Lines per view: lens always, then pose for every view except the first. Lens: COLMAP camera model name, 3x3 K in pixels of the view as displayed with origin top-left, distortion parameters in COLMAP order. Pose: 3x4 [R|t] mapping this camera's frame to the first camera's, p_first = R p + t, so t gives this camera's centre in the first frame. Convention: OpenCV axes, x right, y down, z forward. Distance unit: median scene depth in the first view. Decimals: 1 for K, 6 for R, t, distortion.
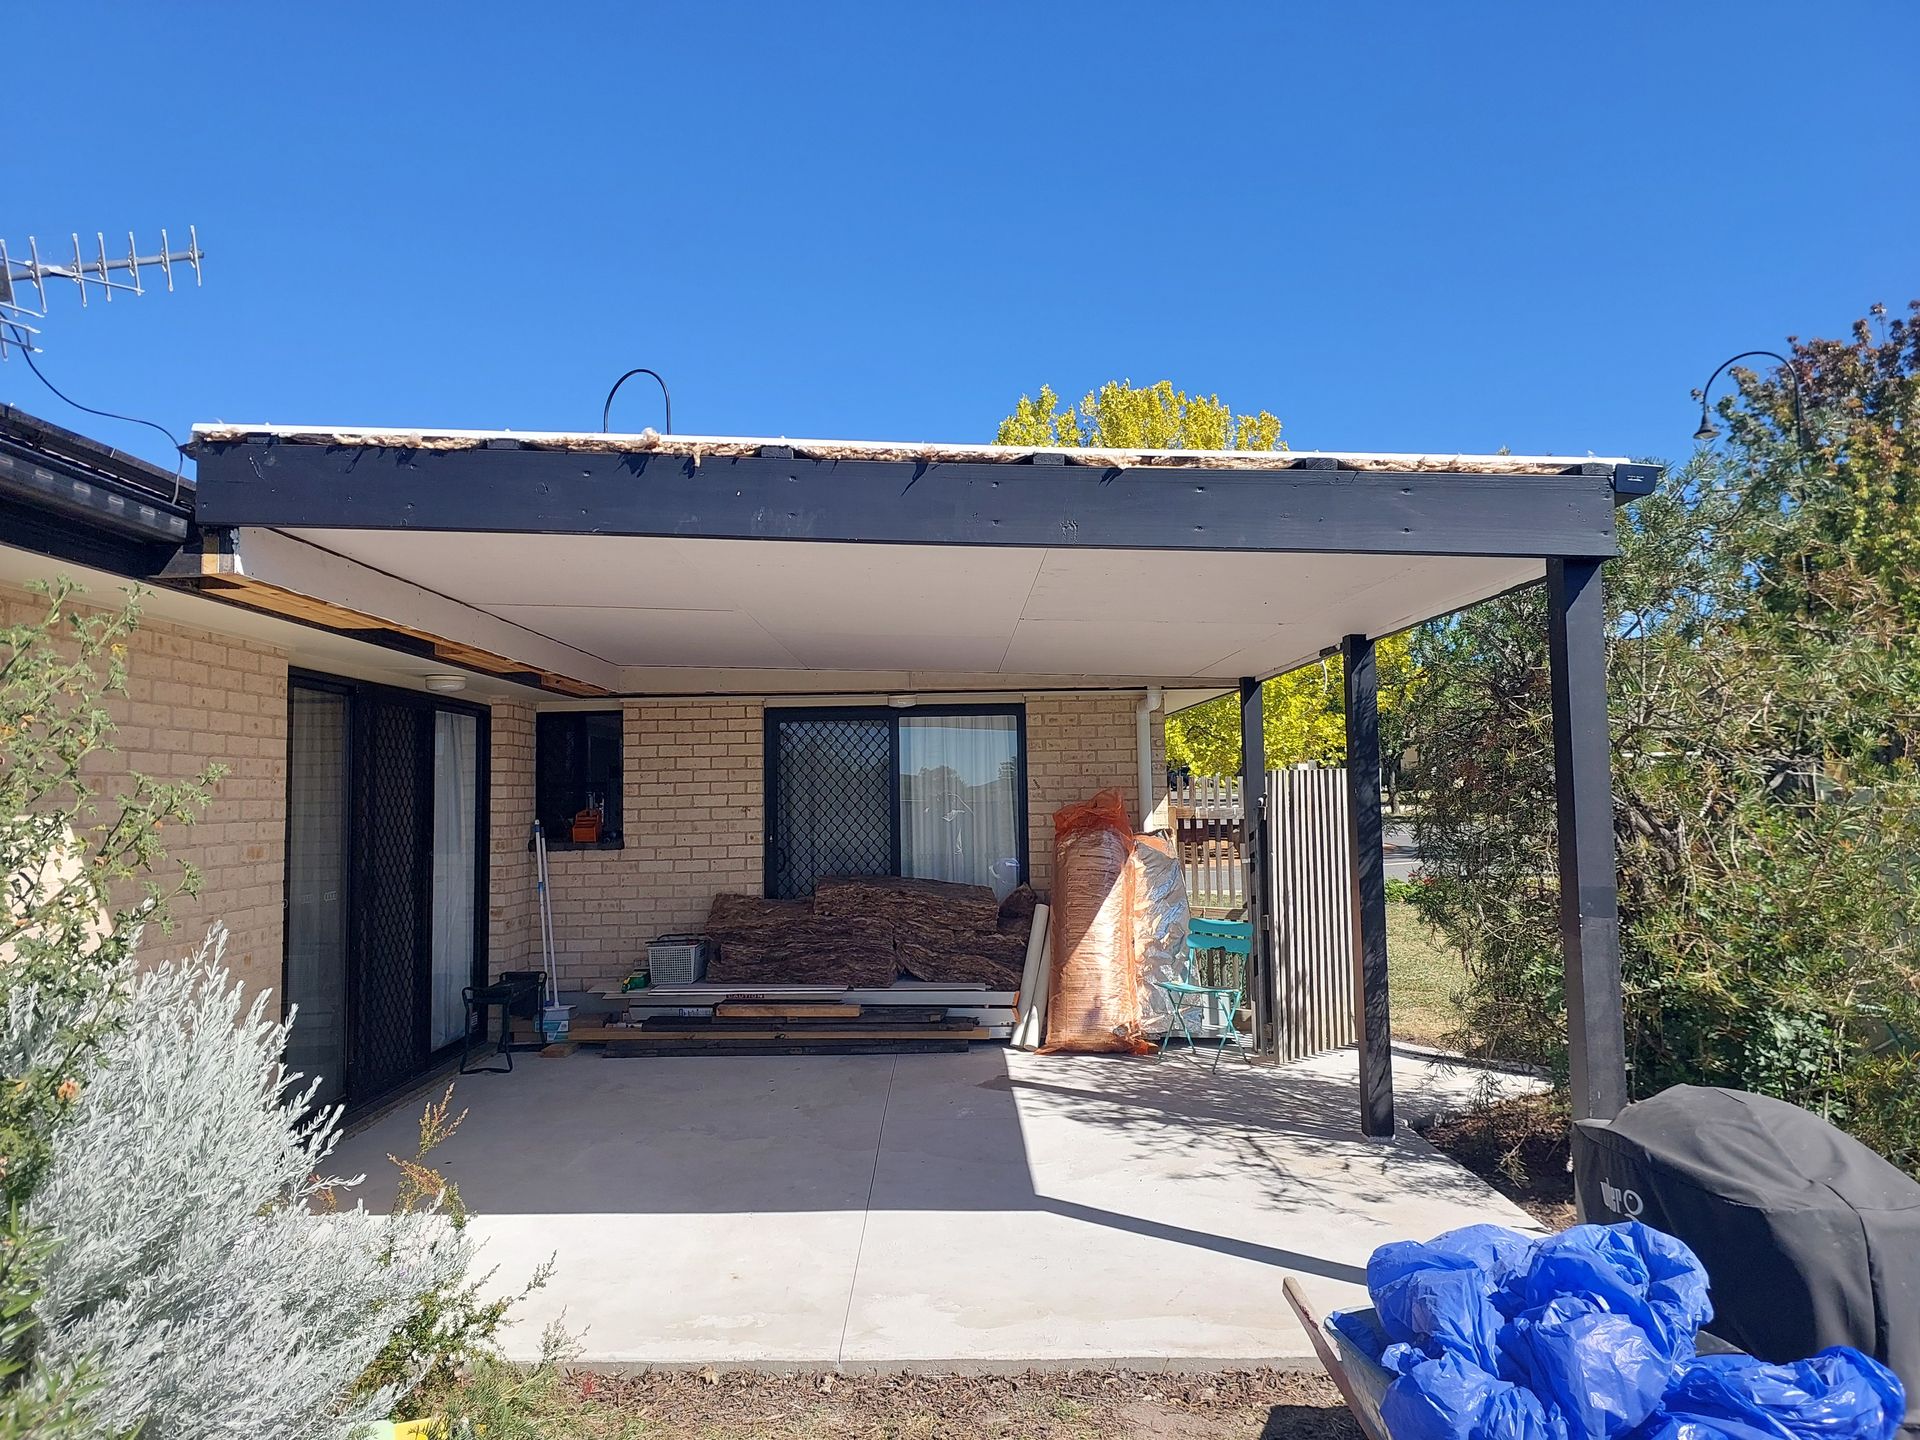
lens RADIAL K [[1295.9, 0, 969.9], [0, 1295.9, 694.8], [0, 0, 1]] dist [0.059679, -0.055431]
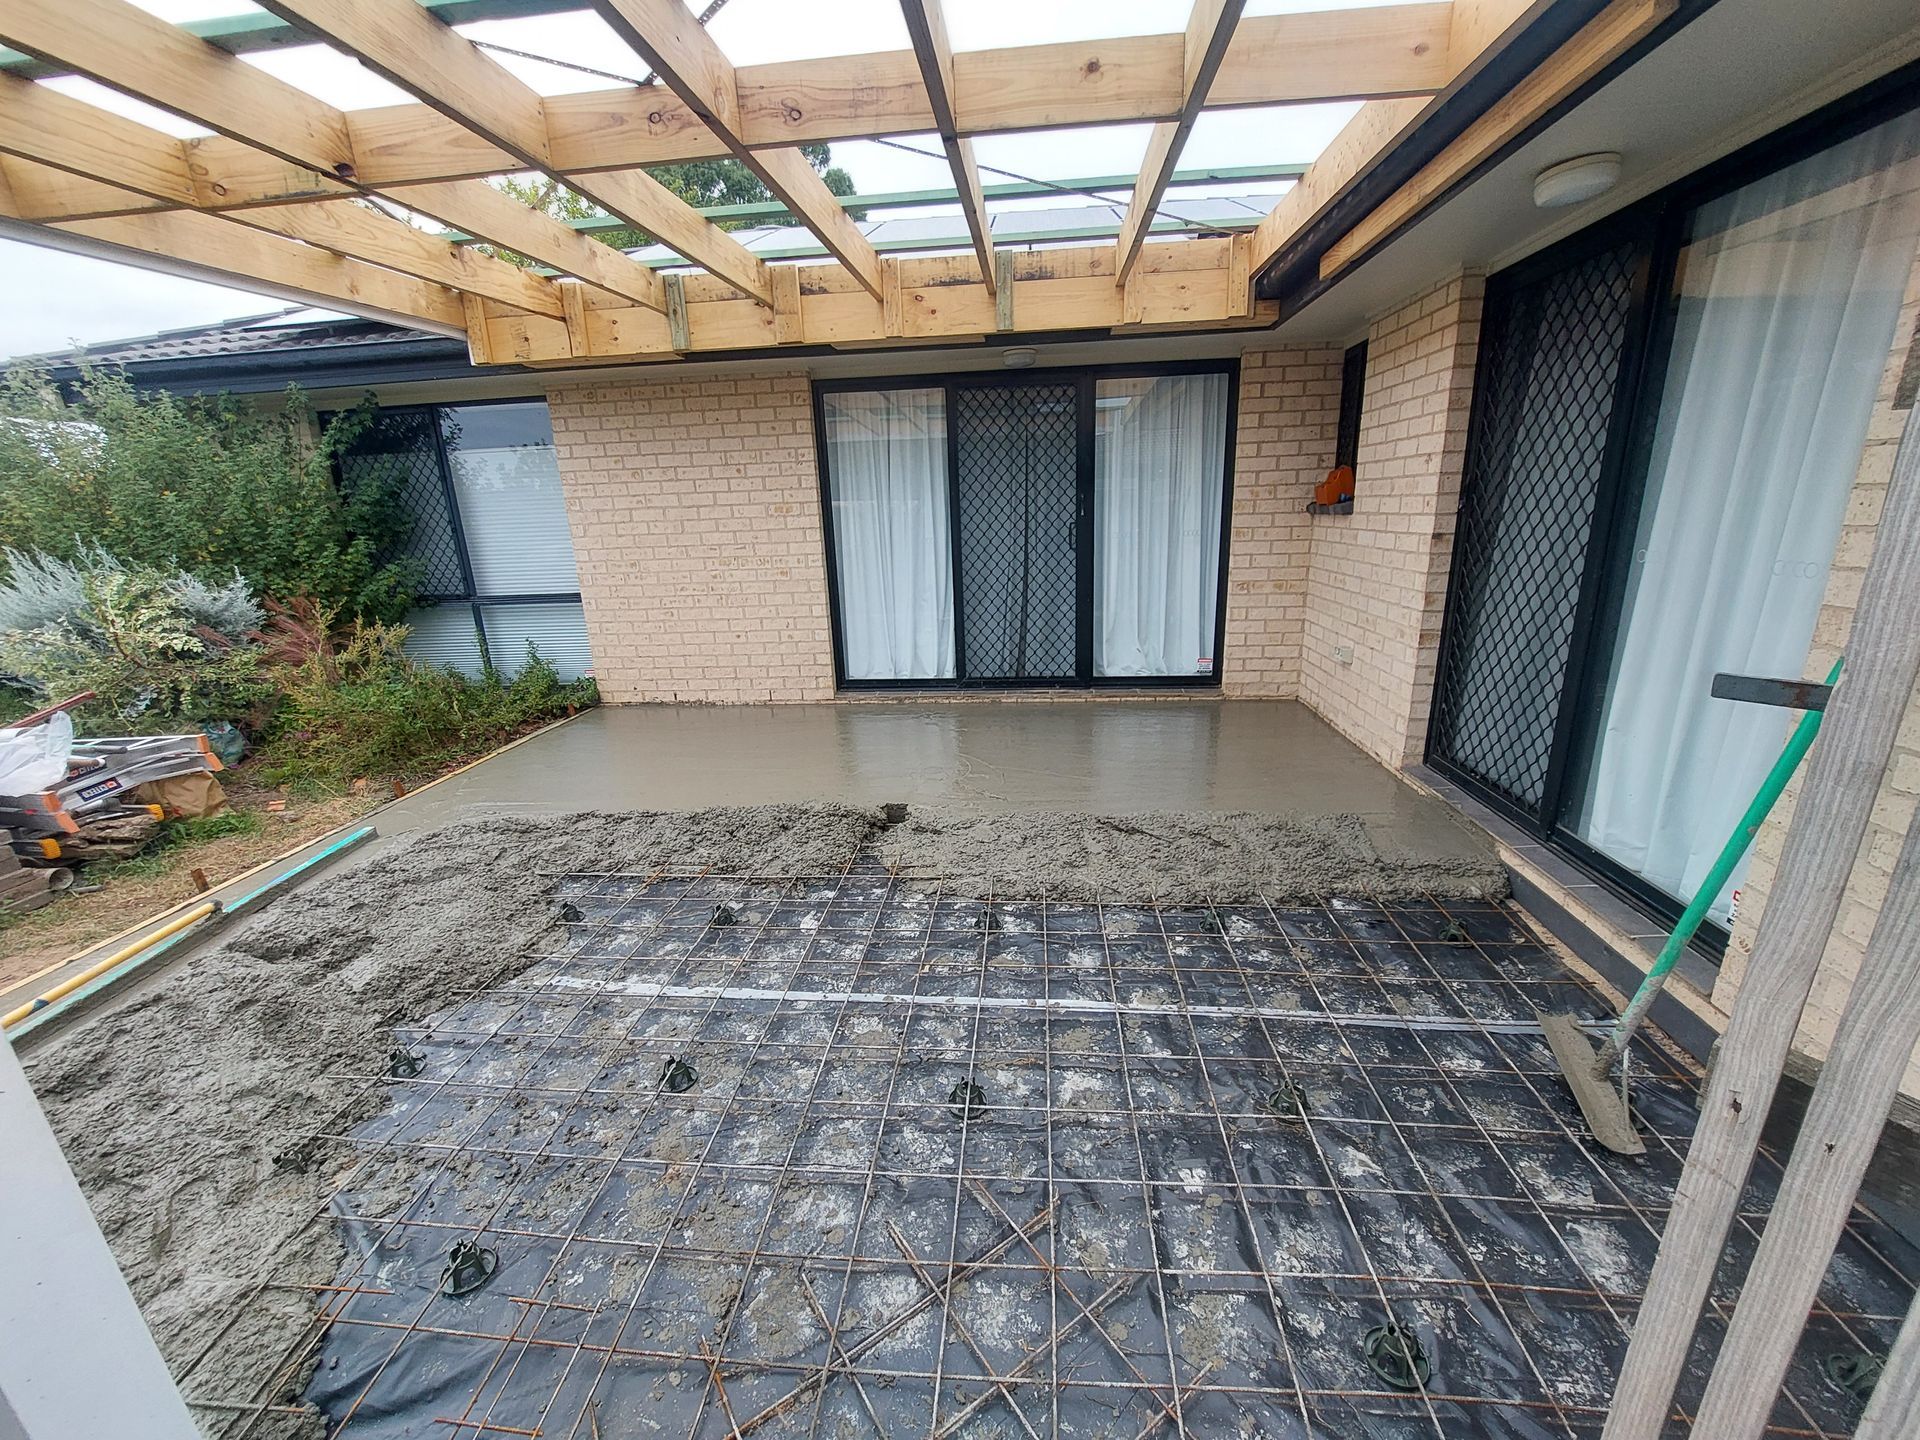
lens RADIAL K [[762.9, 0, 967.4], [0, 762.9, 736.8], [0, 0, 1]] dist [-0.010336, -0.003947]
pose [[-0.108644, 0.307760, -0.945241, 0.330565], [0.114145, 0.948442, 0.295682, 0.102642], [0.987506, -0.075771, -0.138172, 1.024000]]
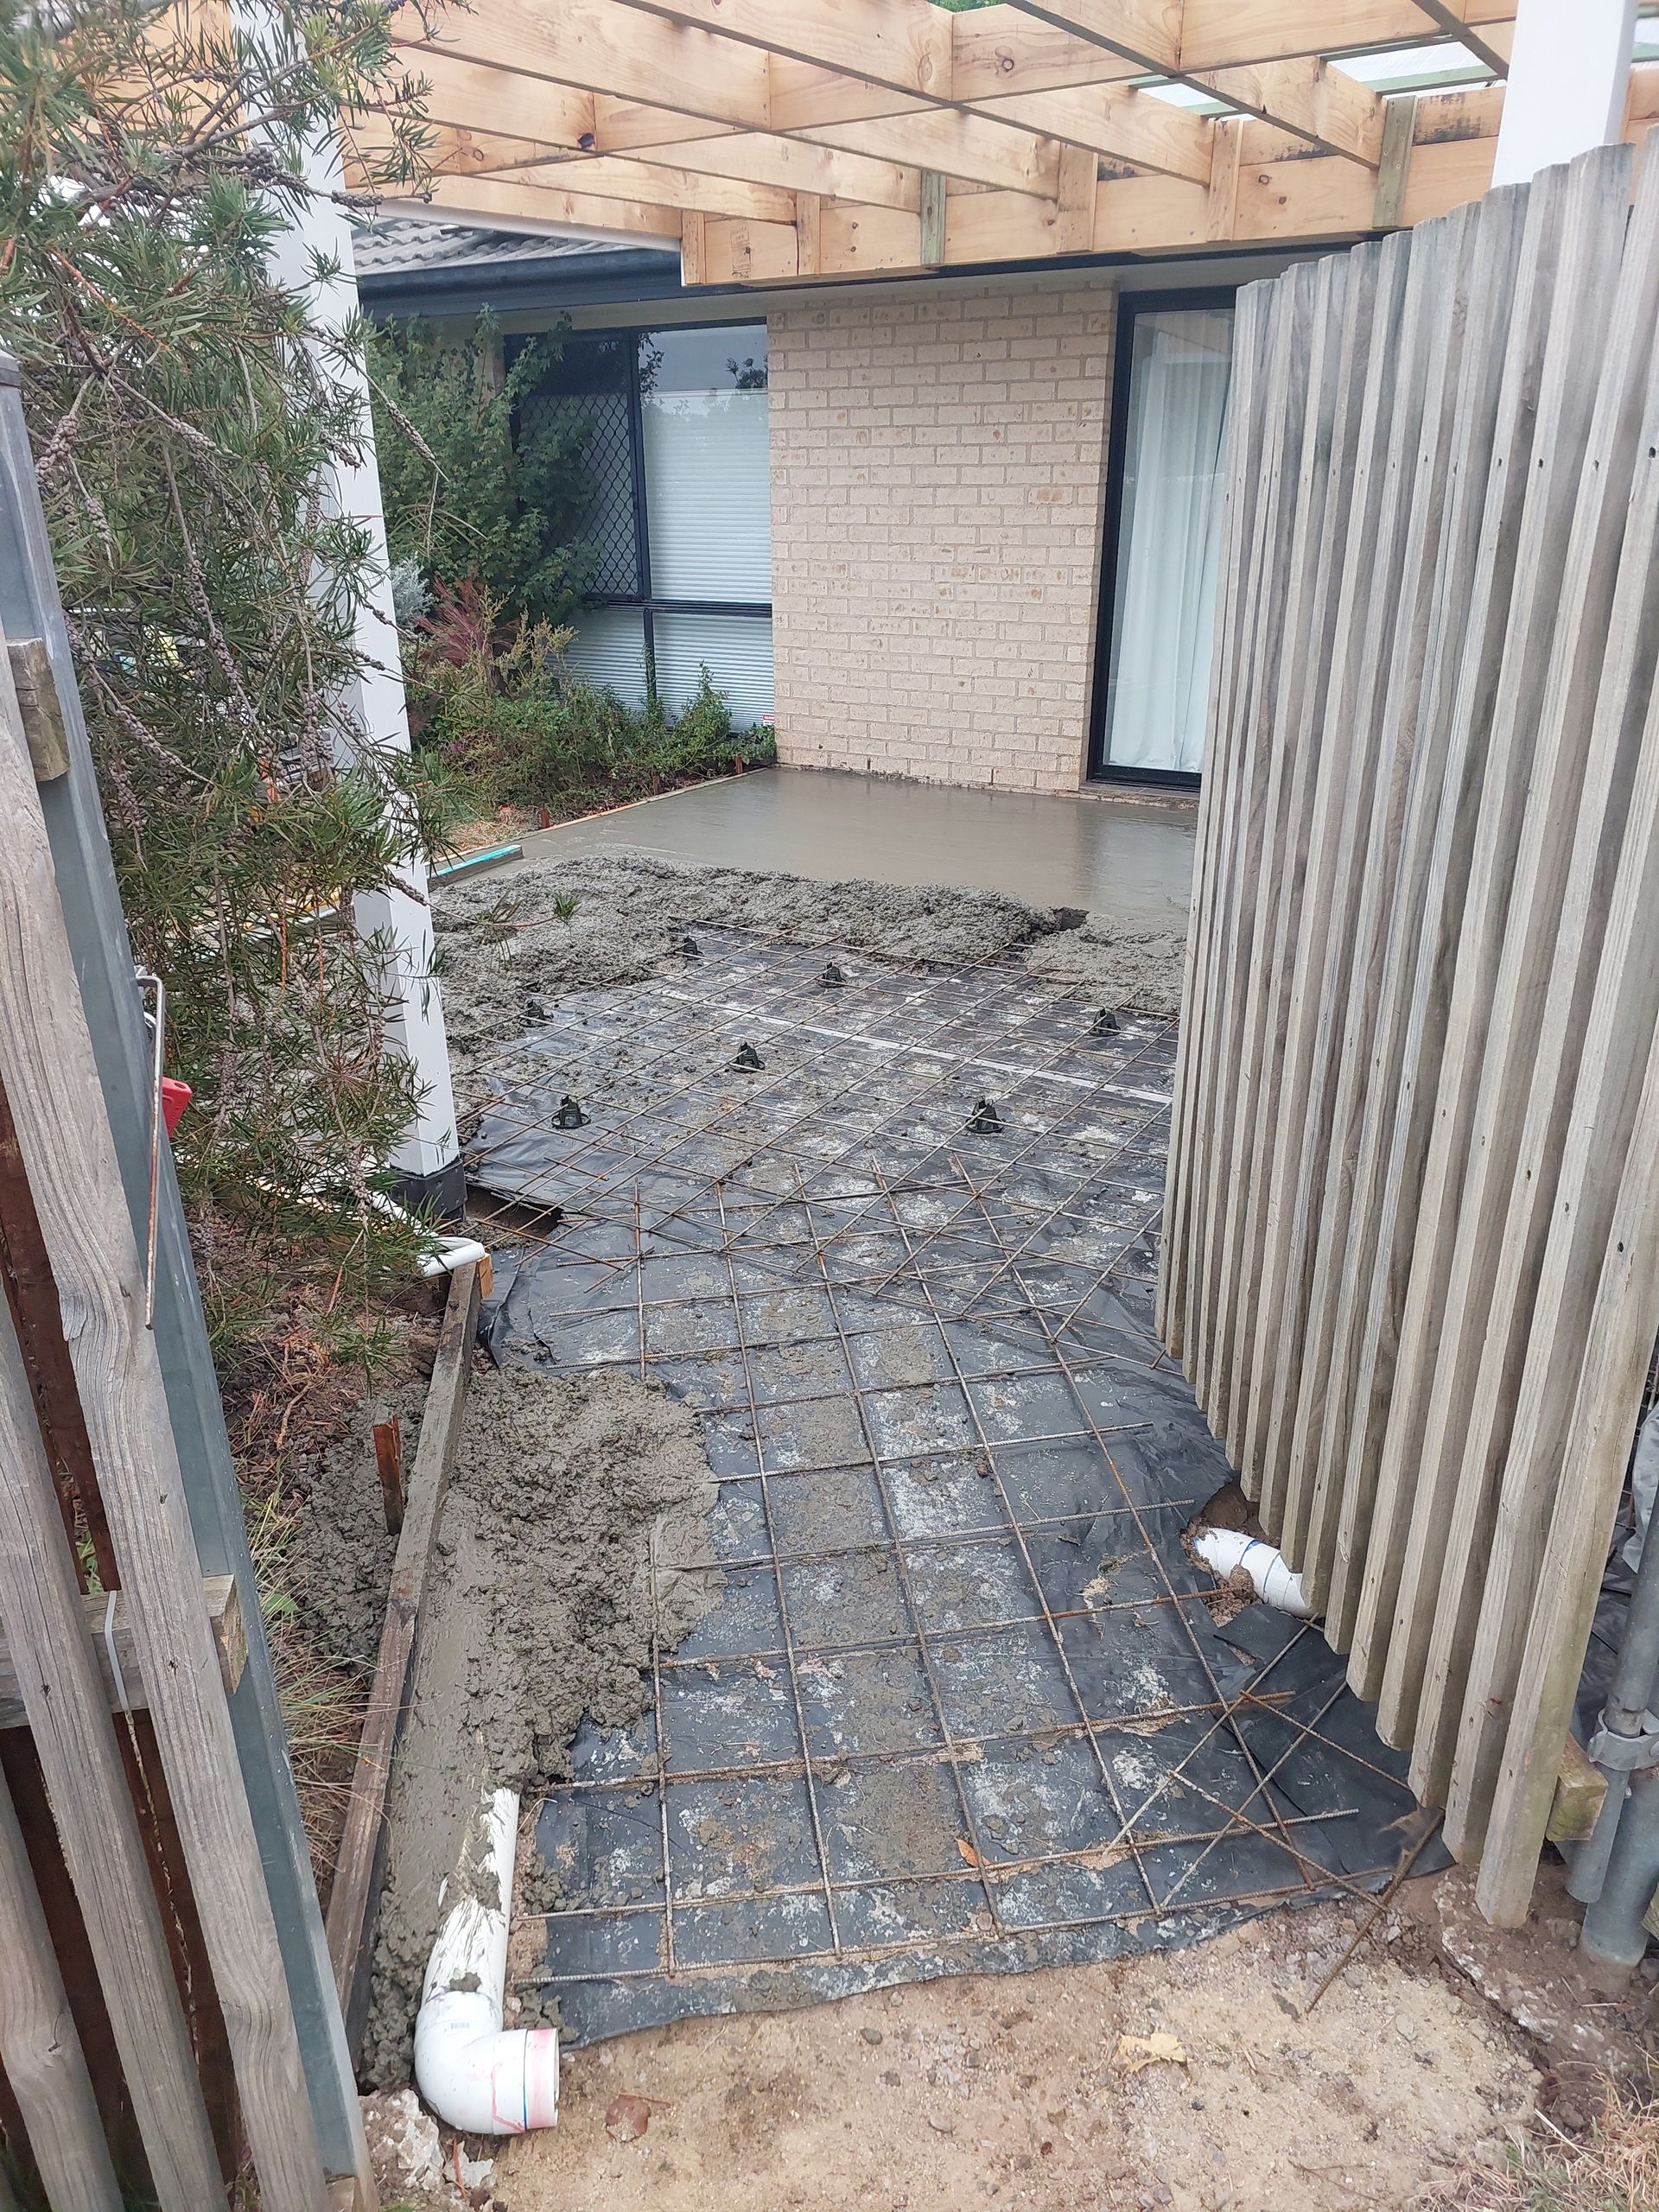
lens RADIAL K [[1493.0, 0, 827.8], [0, 1493.0, 1134.2], [0, 0, 1]] dist [0.059679, -0.055431]
pose [[-0.540855, 0.354532, -0.762747, 0.576185], [0.080551, 0.924492, 0.372594, 0.098642], [0.837250, 0.140079, -0.528574, 1.226905]]
